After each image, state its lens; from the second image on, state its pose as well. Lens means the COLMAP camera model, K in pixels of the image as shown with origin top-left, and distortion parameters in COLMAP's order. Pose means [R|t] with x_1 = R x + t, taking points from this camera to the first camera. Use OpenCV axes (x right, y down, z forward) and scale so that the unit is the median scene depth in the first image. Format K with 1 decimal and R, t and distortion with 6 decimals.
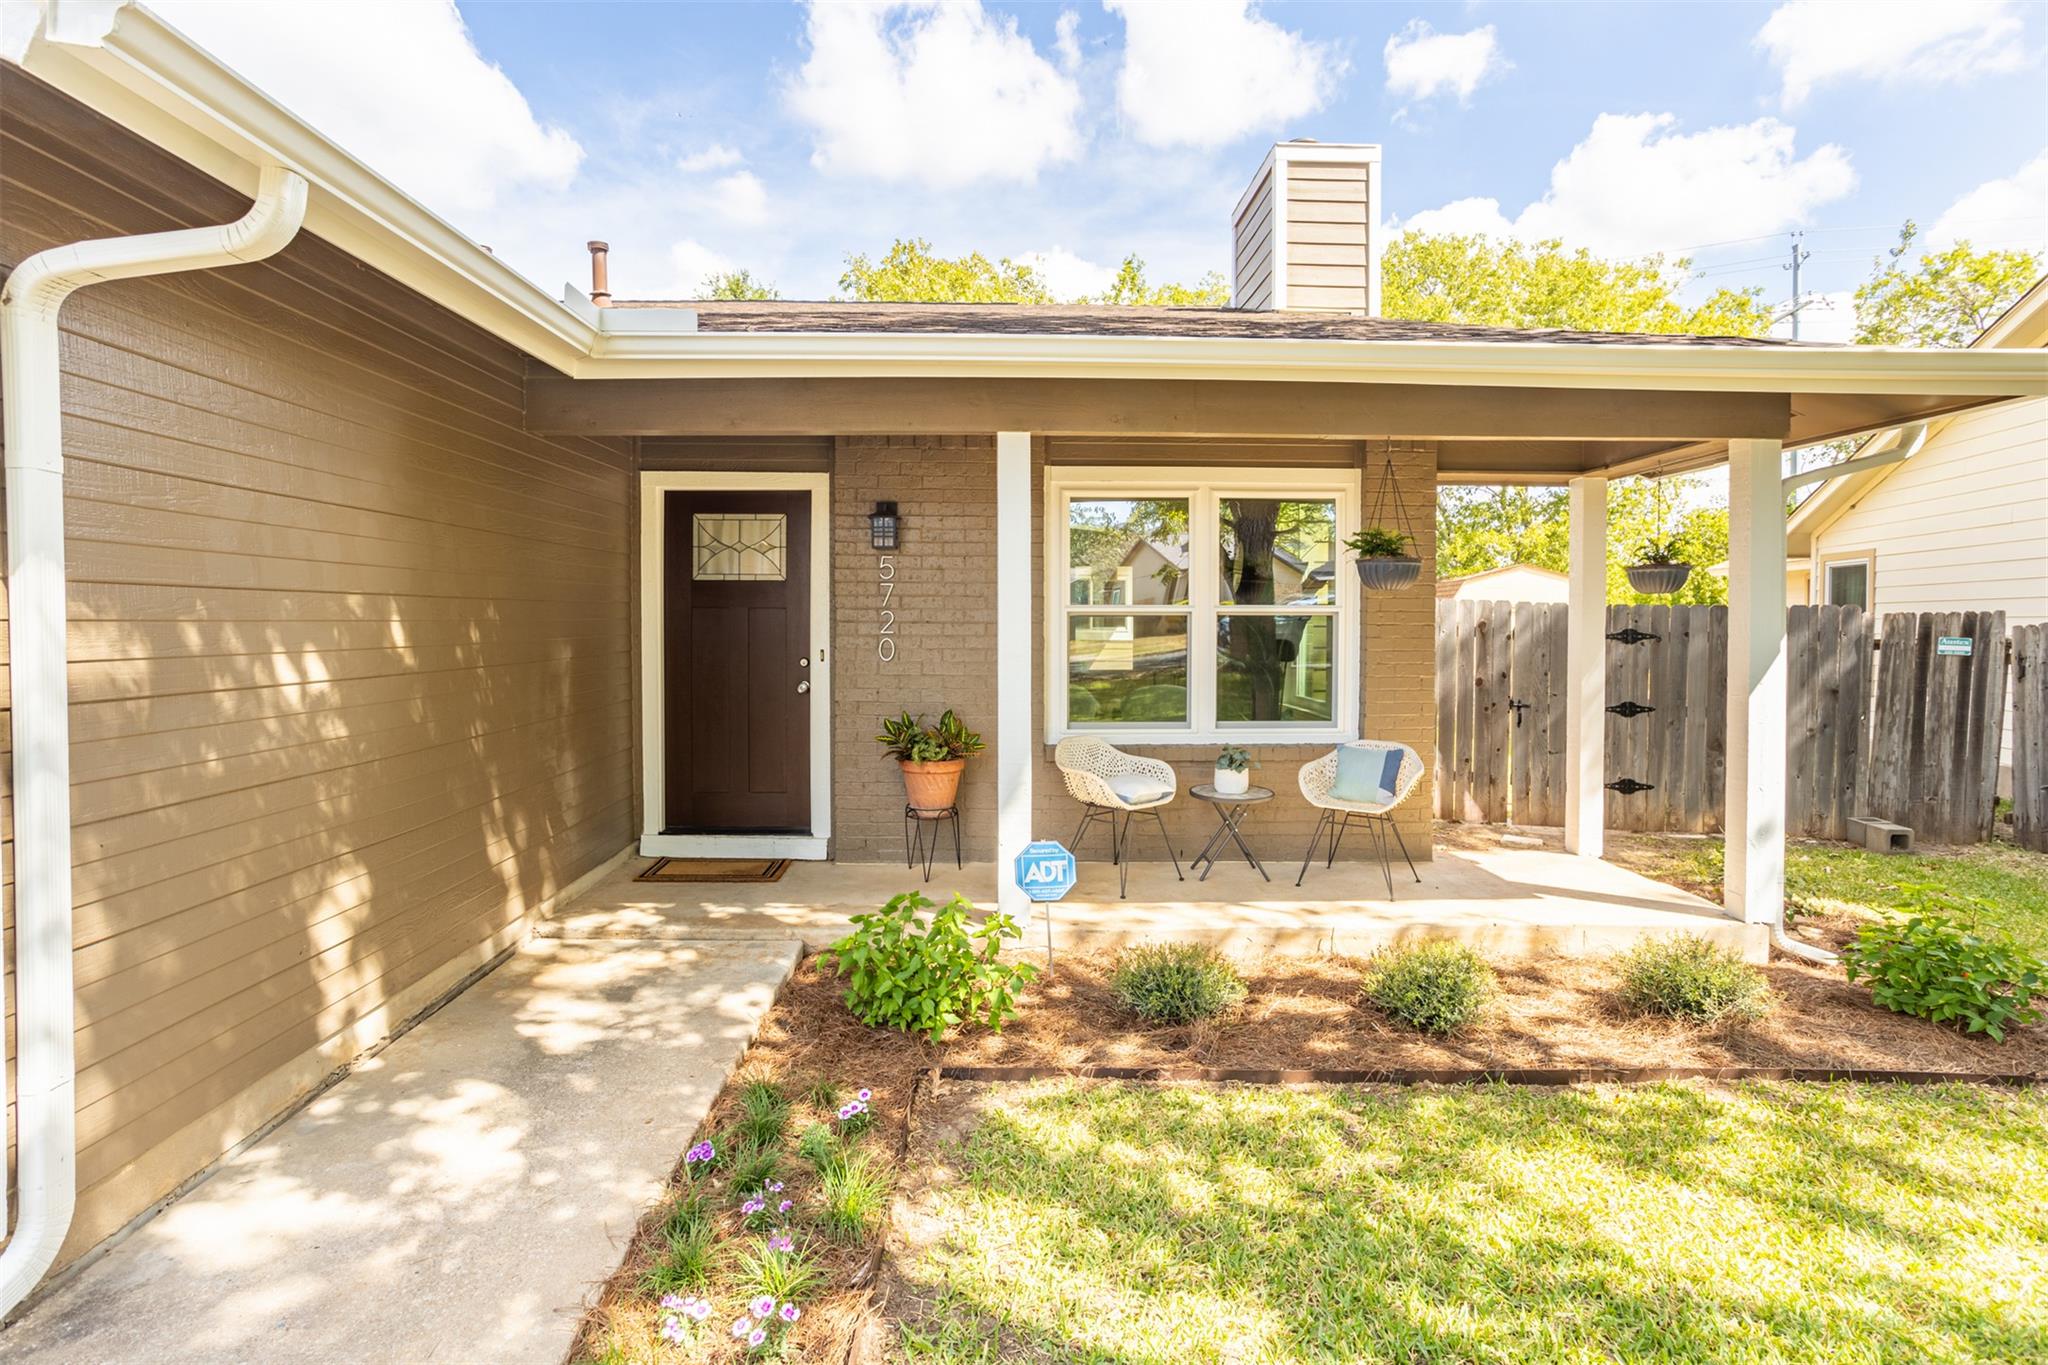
lens RADIAL K [[1020.0, 0, 1024.4], [0, 1020.0, 635.6], [0, 0, 1]] dist [-0.000913, 0.000019]
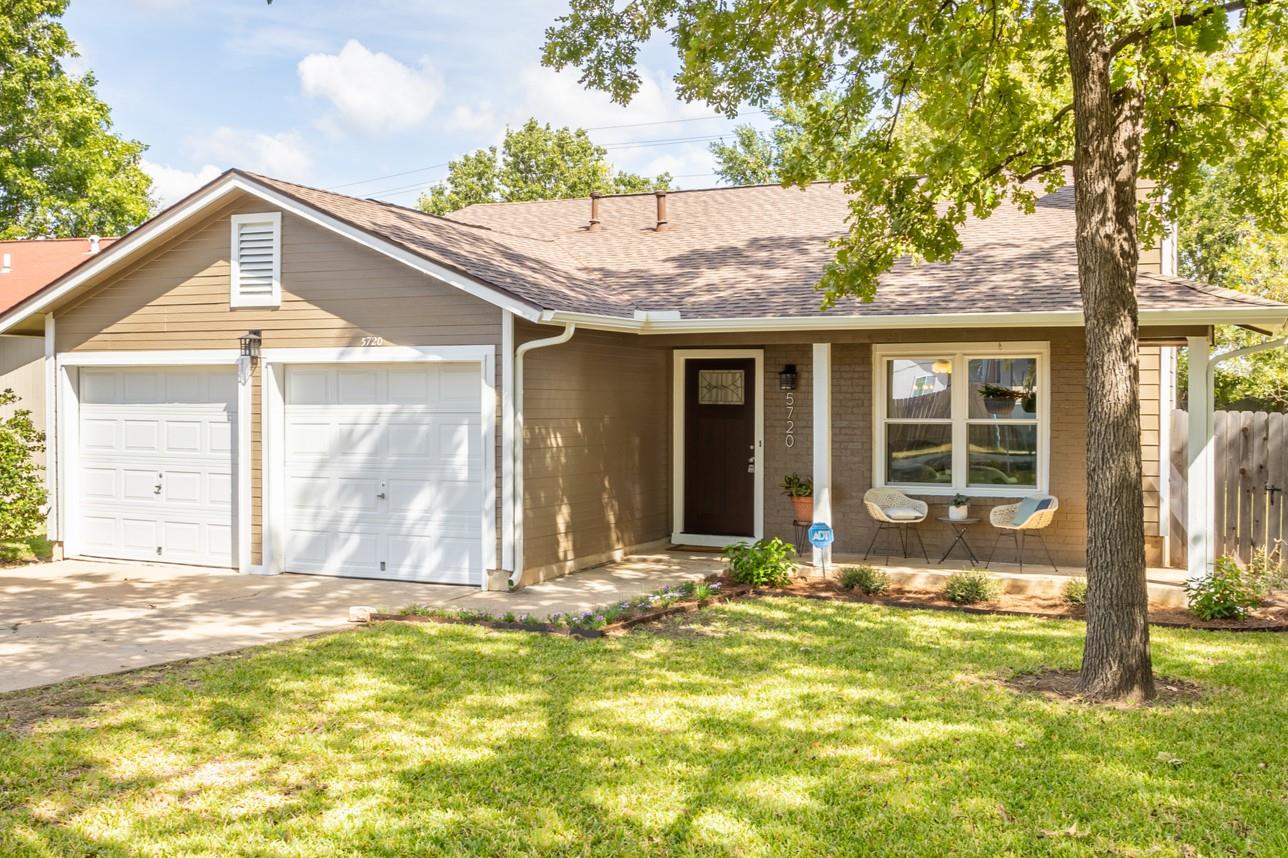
lens RADIAL K [[605.6, 0, 644.0], [0, 605.6, 429.0], [0, 0, 1]] dist [0.001040, 0.000255]
pose [[0.913274, 0.005688, -0.407306, 0.078080], [-0.009157, 0.999936, -0.006569, 0.001254], [0.407242, 0.009729, 0.913268, -0.150317]]
